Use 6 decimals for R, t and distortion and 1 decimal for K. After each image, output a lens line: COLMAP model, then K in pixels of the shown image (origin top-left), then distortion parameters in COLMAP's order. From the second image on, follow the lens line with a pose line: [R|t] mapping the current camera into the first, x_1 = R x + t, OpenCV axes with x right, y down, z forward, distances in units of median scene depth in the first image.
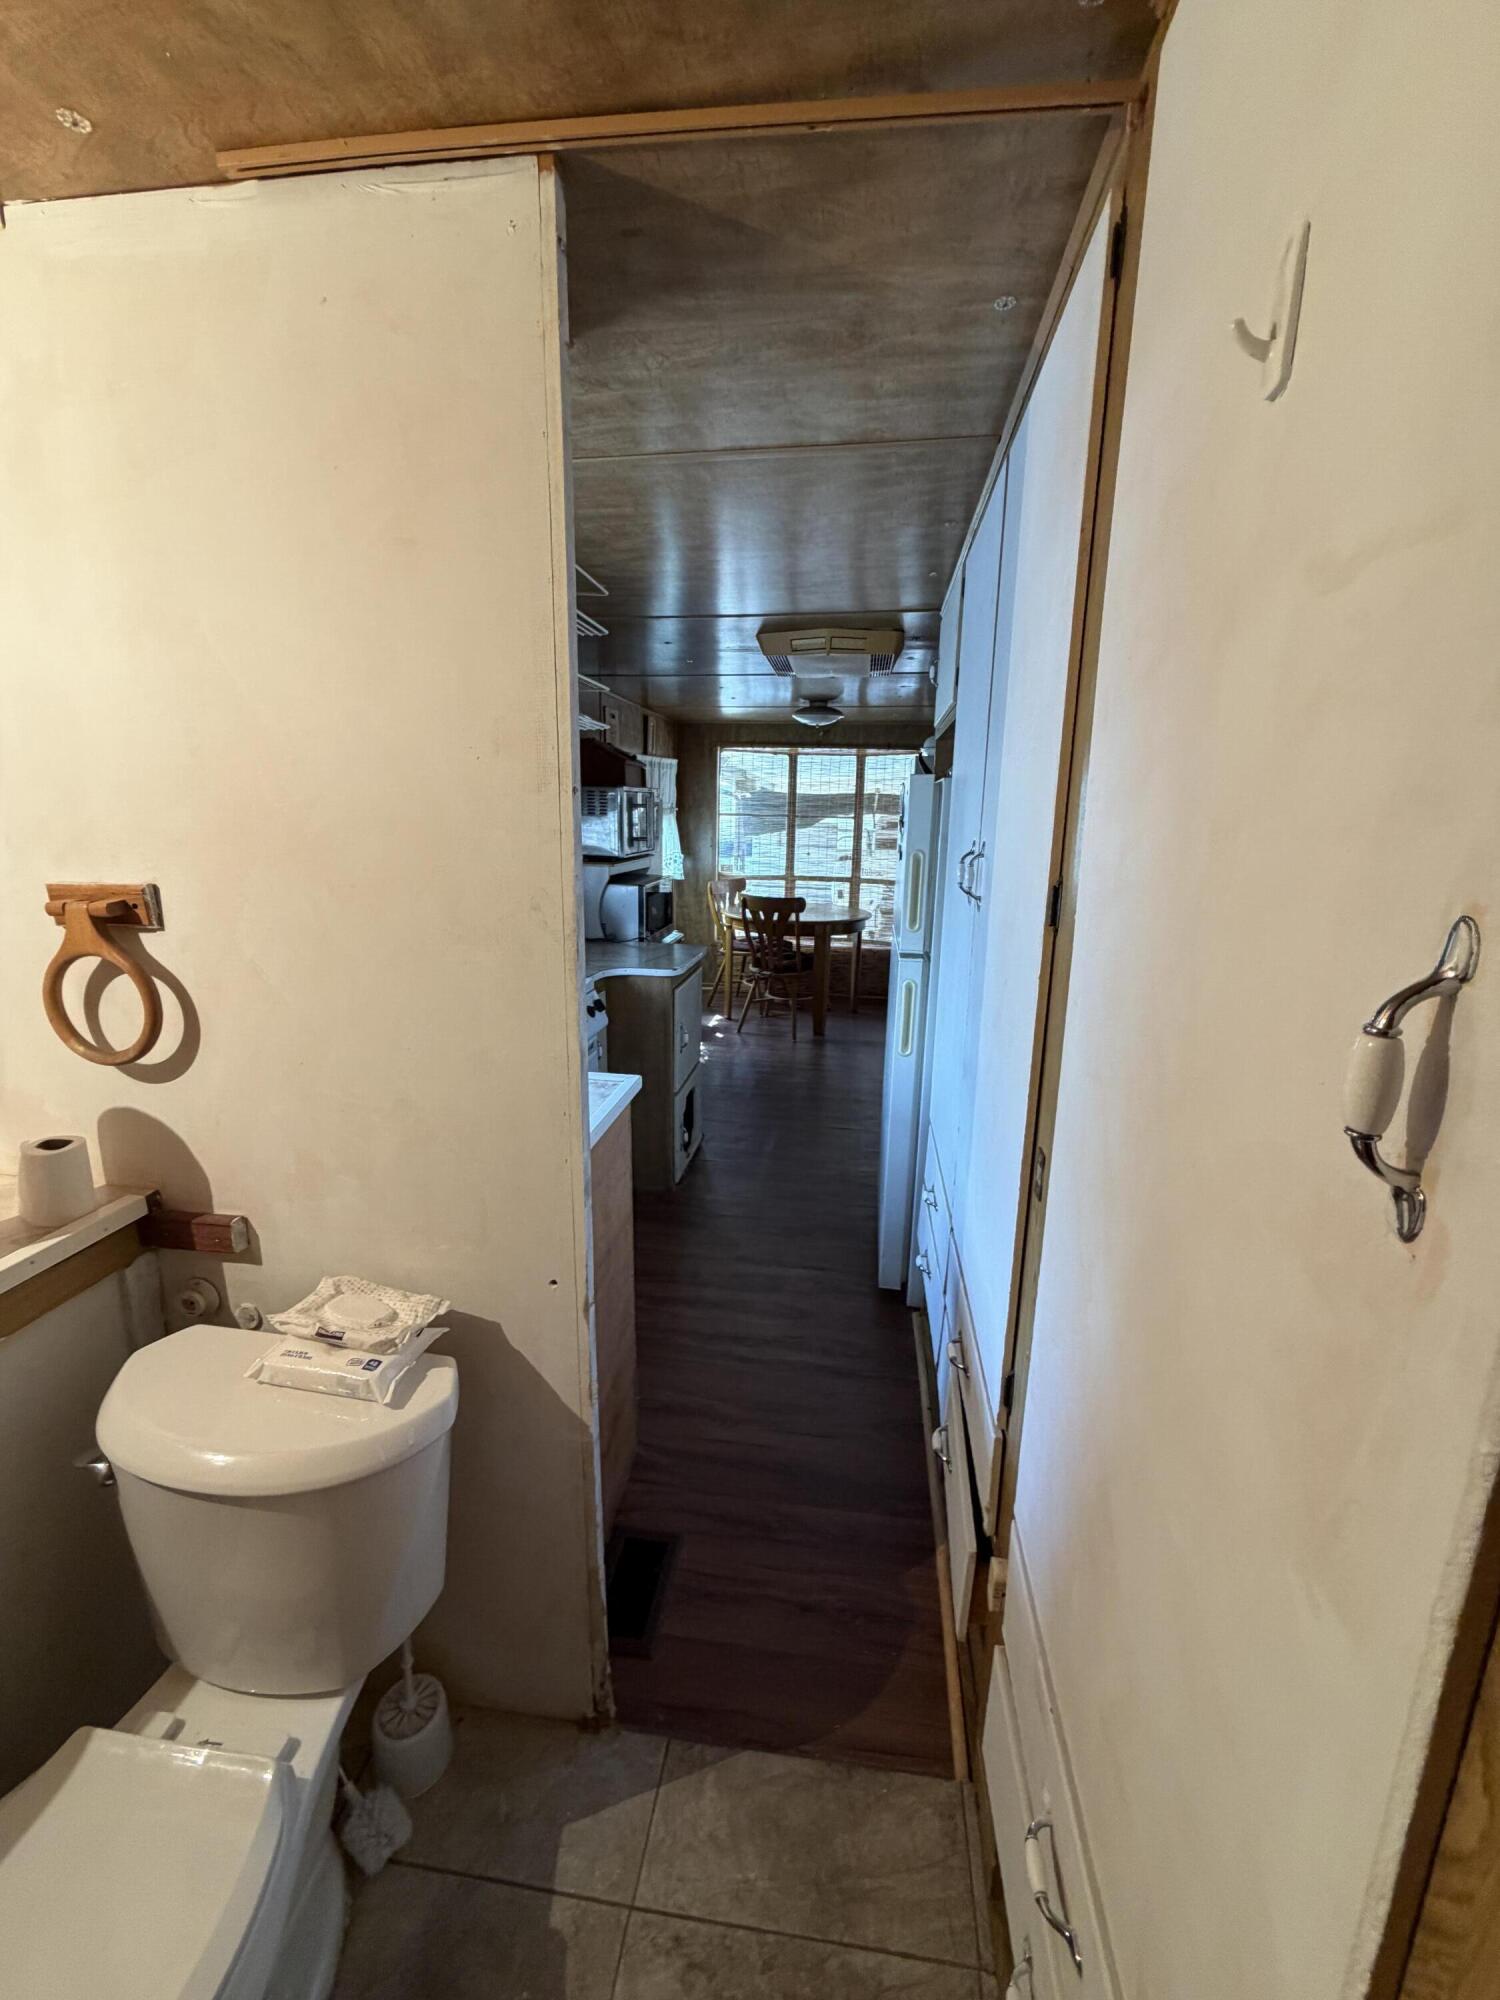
lens RADIAL K [[794.0, 0, 749.3], [0, 794.0, 993.4], [0, 0, 1]] dist [0.000222, 0.000053]
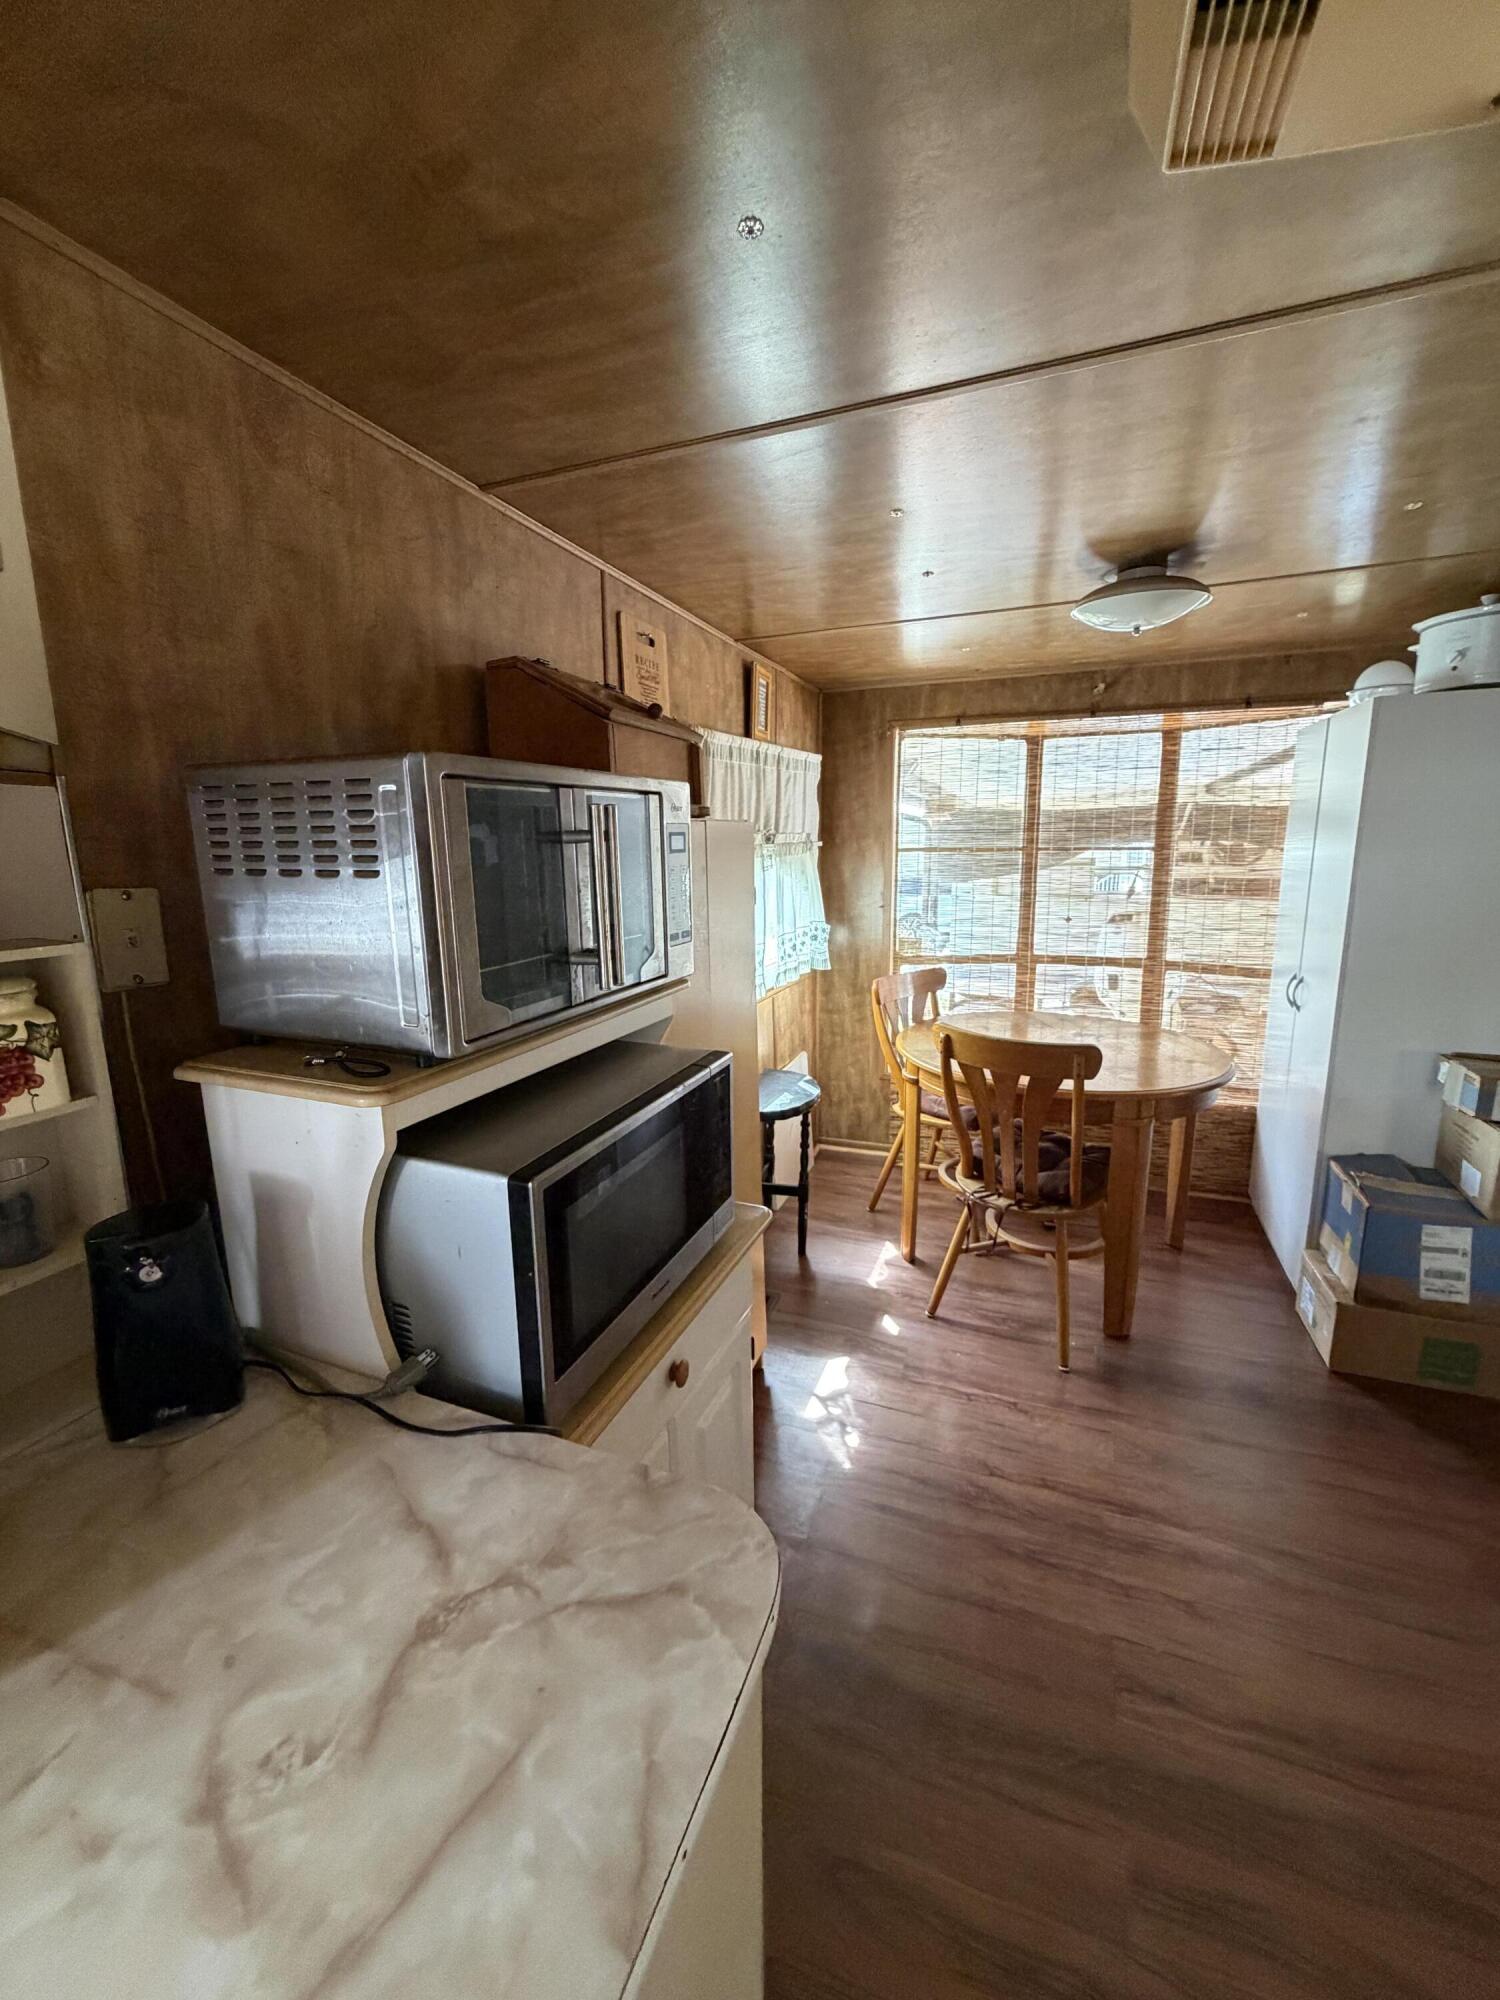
lens RADIAL K [[794.0, 0, 749.3], [0, 794.0, 993.4], [0, 0, 1]] dist [0.000222, 0.000053]
pose [[0.974116, 0.008304, -0.225894, -0.013843], [-0.018293, 0.998943, -0.042159, -0.114926], [0.225305, 0.045200, 0.973239, 0.506171]]
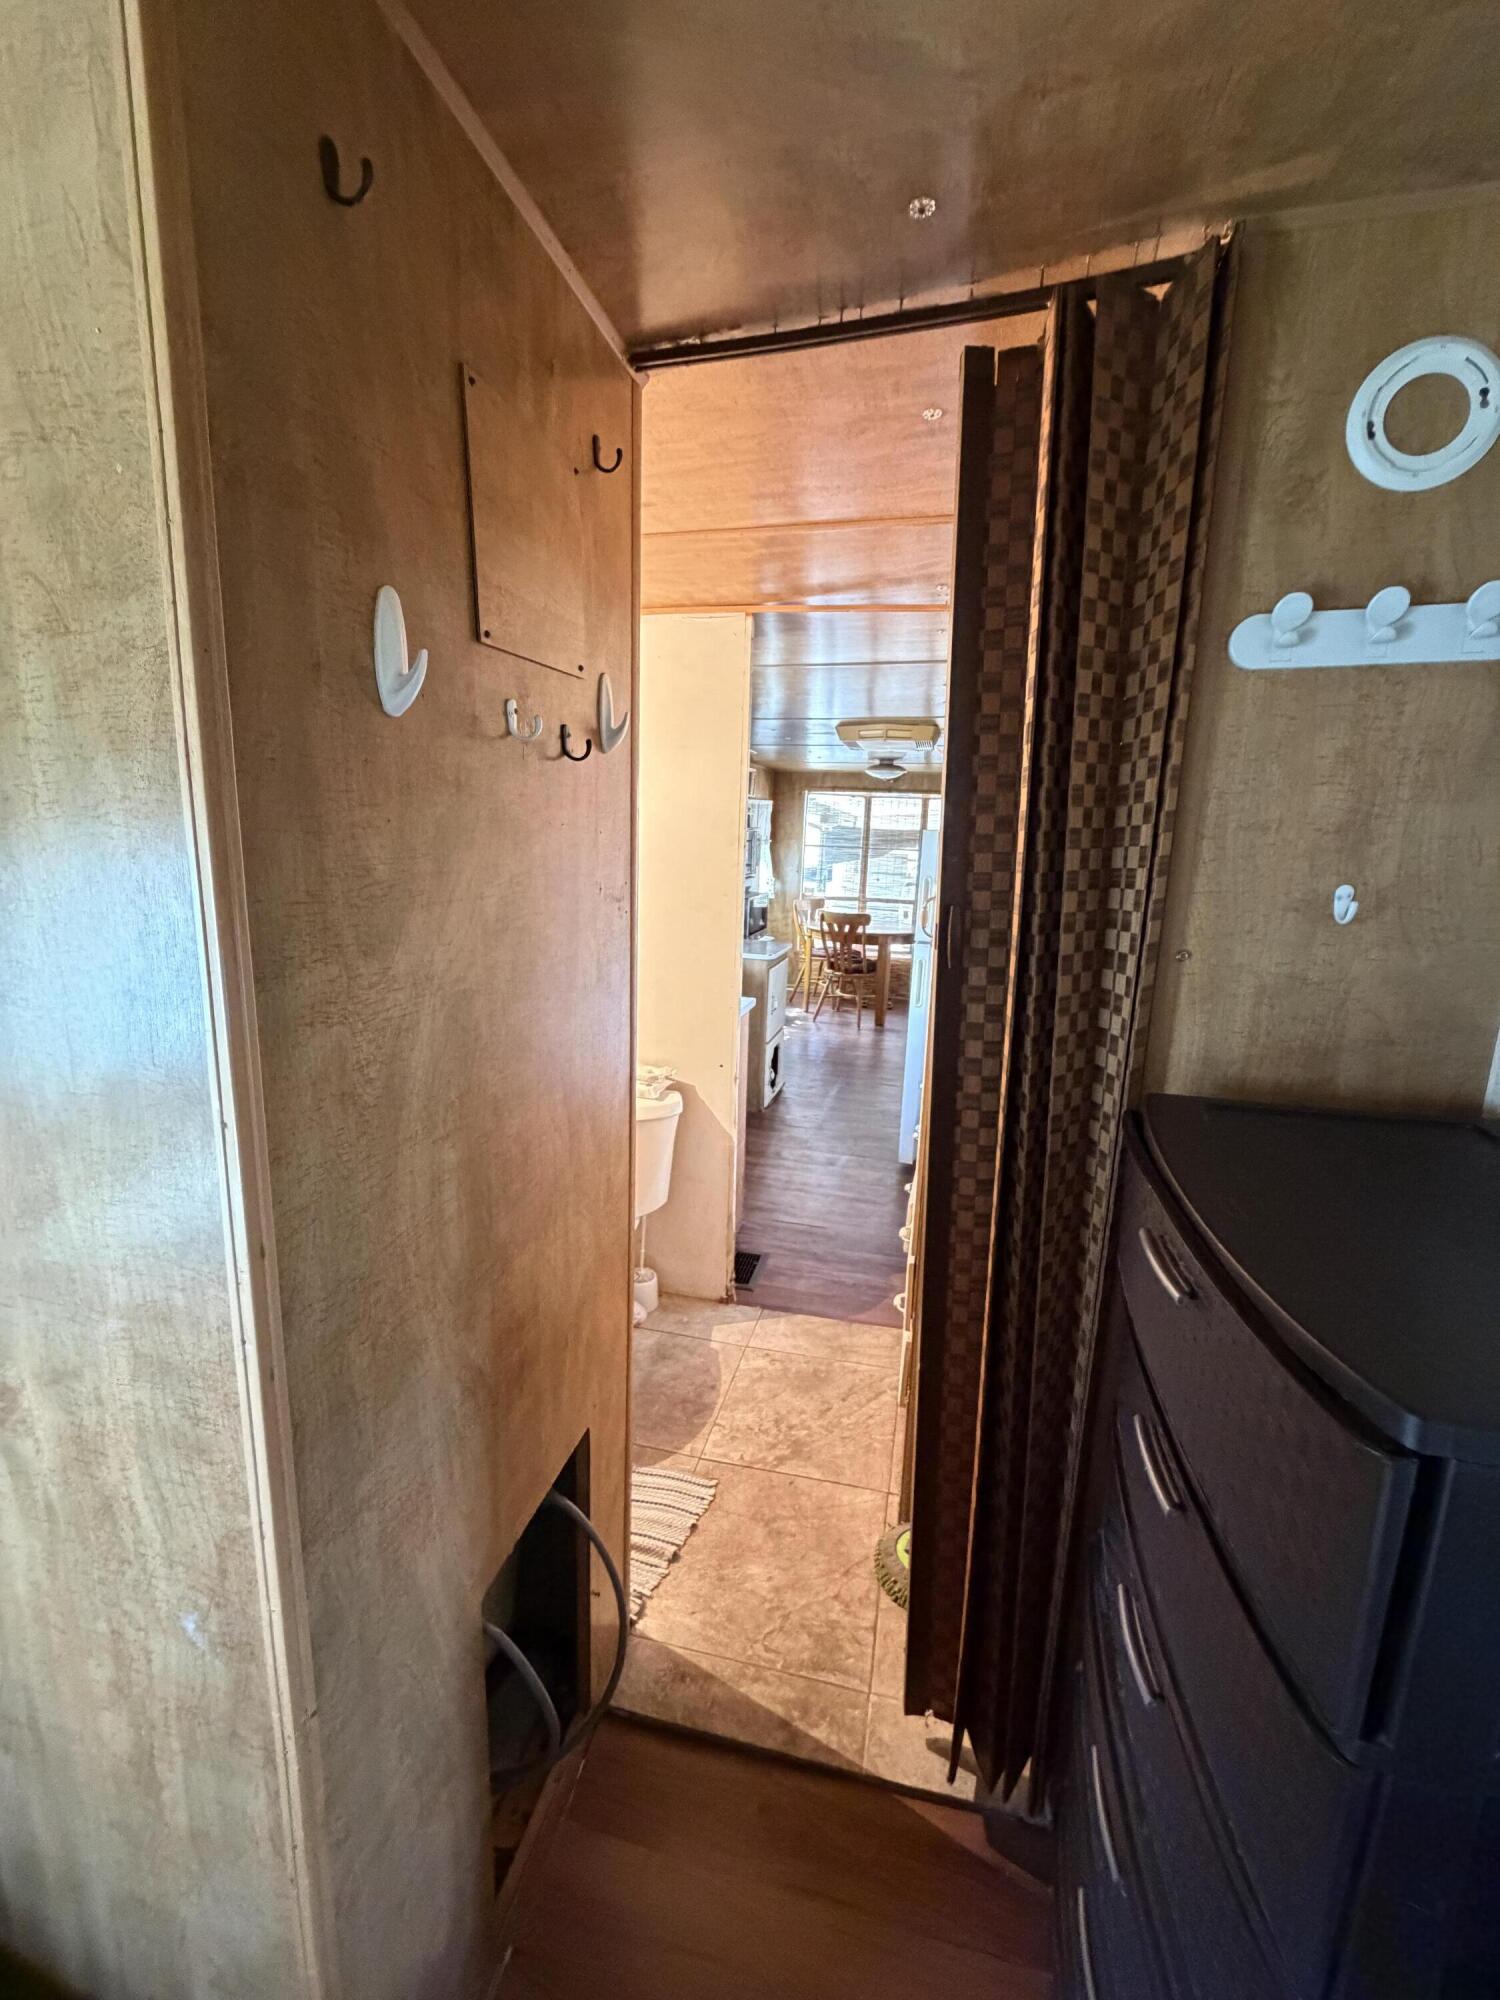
lens RADIAL K [[794.0, 0, 749.3], [0, 794.0, 993.4], [0, 0, 1]] dist [0.000222, 0.000053]
pose [[0.994281, 0.036222, -0.100469, 0.008867], [-0.039270, 0.998821, -0.028533, 0.043723], [0.099317, 0.032315, 0.994531, -0.239237]]
